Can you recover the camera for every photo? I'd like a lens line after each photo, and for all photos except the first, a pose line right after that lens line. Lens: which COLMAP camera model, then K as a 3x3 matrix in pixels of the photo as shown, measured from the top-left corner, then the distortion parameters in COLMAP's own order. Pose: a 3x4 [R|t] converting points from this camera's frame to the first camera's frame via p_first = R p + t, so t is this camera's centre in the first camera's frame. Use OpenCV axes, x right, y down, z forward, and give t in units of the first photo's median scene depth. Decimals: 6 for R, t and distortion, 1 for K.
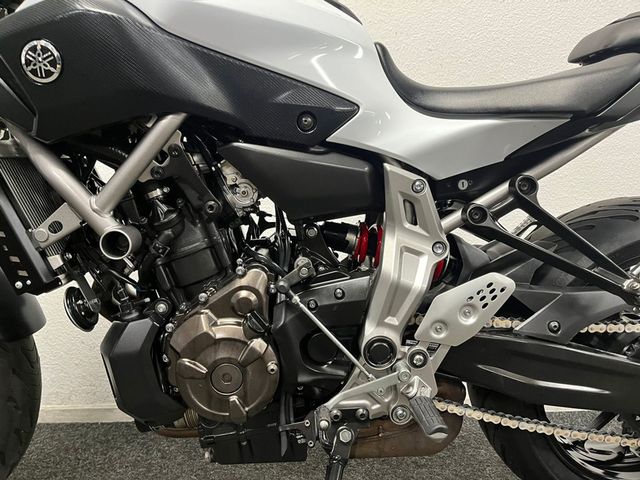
lens RADIAL K [[478.7, 0, 320.1], [0, 478.7, 240.7], [0, 0, 1]] dist [0.016291, -0.006070]
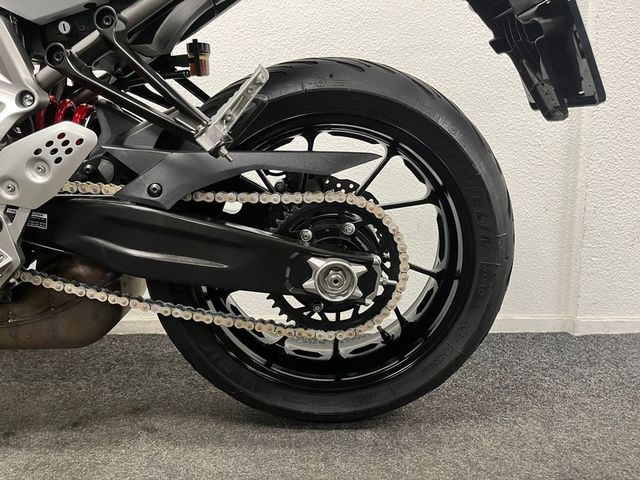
lens RADIAL K [[478.7, 0, 320.0], [0, 478.7, 239.2], [0, 0, 1]] dist [0.016291, -0.006070]
pose [[0.999818, 0.001006, -0.019052, 0.811958], [0.000230, 0.997901, 0.064762, 0.215655], [0.019077, -0.064754, 0.997719, 0.133101]]
